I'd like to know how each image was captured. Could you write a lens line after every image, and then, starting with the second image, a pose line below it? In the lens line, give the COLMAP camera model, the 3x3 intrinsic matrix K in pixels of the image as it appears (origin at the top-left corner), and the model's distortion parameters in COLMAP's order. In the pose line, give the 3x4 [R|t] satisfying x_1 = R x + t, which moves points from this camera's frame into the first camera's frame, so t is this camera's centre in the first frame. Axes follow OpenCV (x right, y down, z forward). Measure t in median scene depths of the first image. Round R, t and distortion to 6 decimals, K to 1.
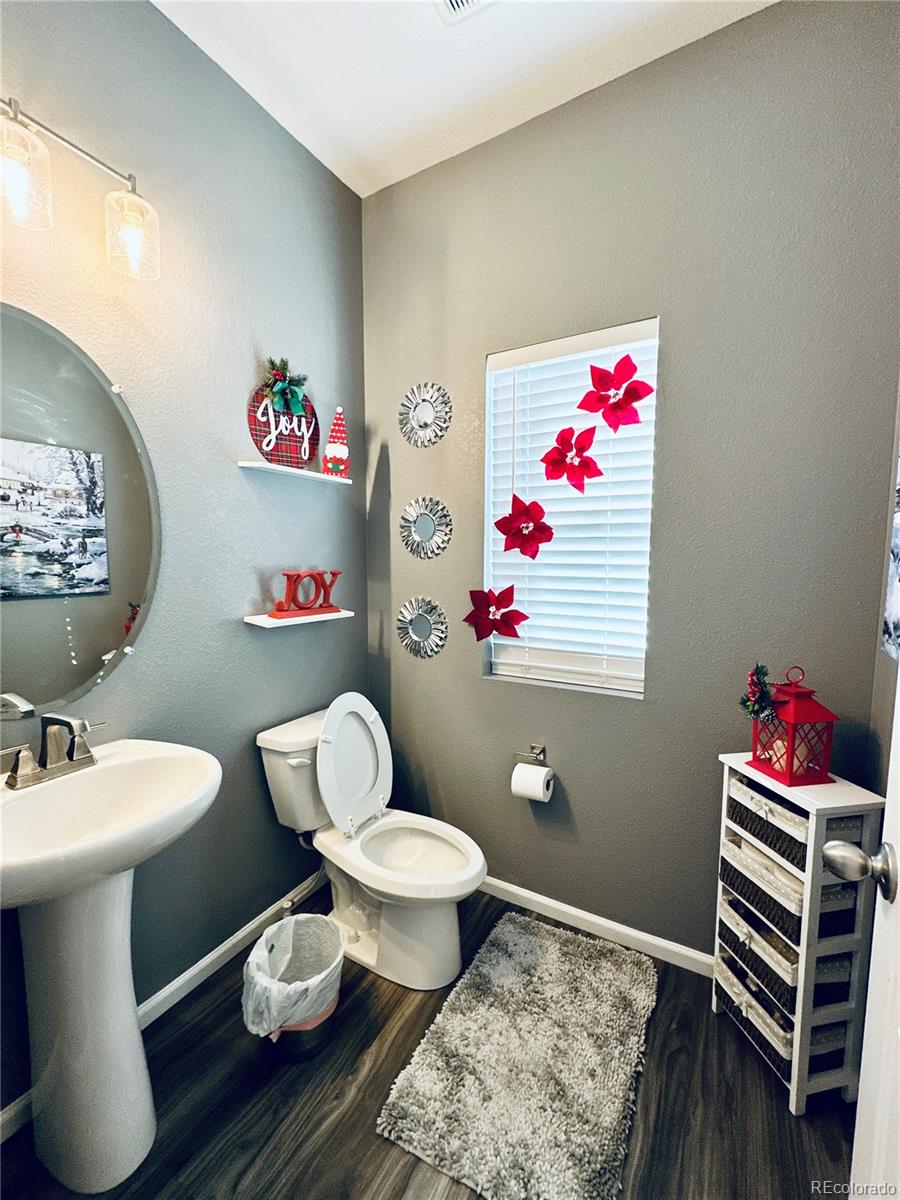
lens RADIAL K [[485.9, 0, 443.9], [0, 485.9, 599.6], [0, 0, 1]] dist [-0.004498, -0.000183]
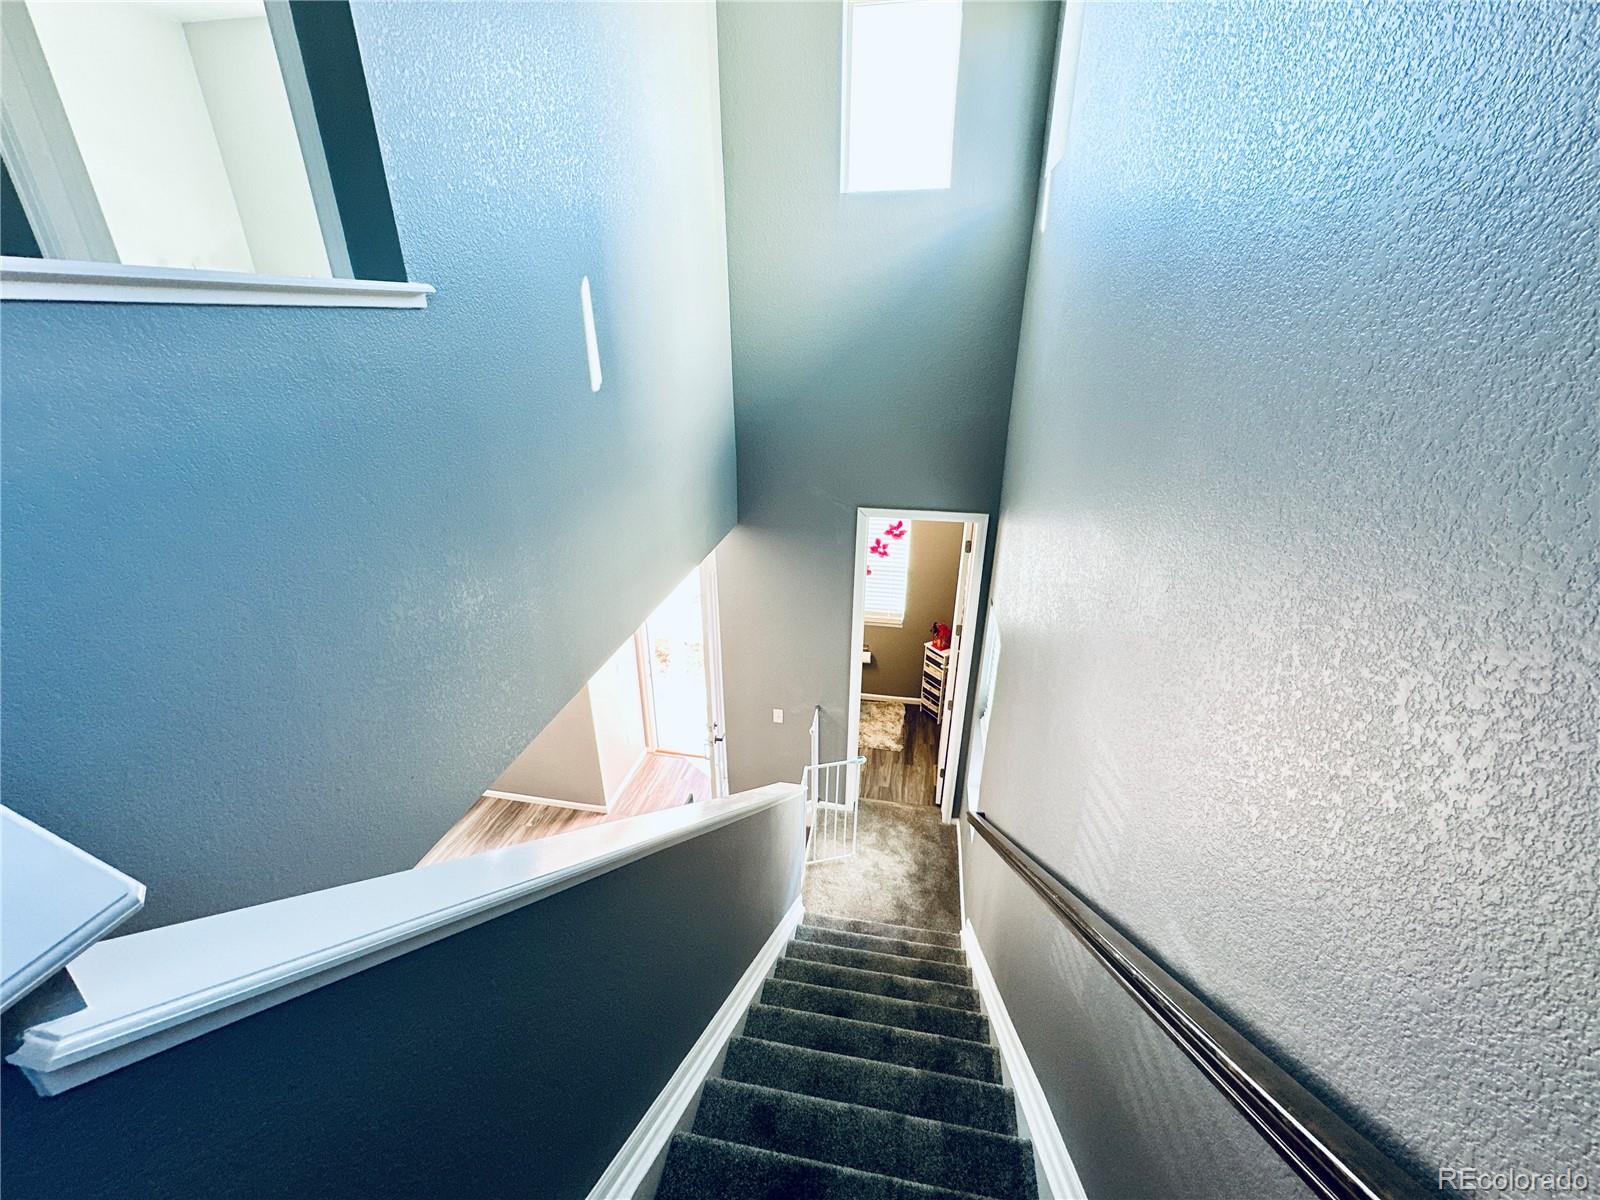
lens RADIAL K [[647.9, 0, 803.5], [0, 647.9, 599.5], [0, 0, 1]] dist [-0.004498, -0.000183]
pose [[0.940243, -0.139661, 0.310545, -1.624413], [0.032250, 0.944440, 0.327097, -1.505520], [-0.338974, -0.297536, 0.892507, -2.722840]]
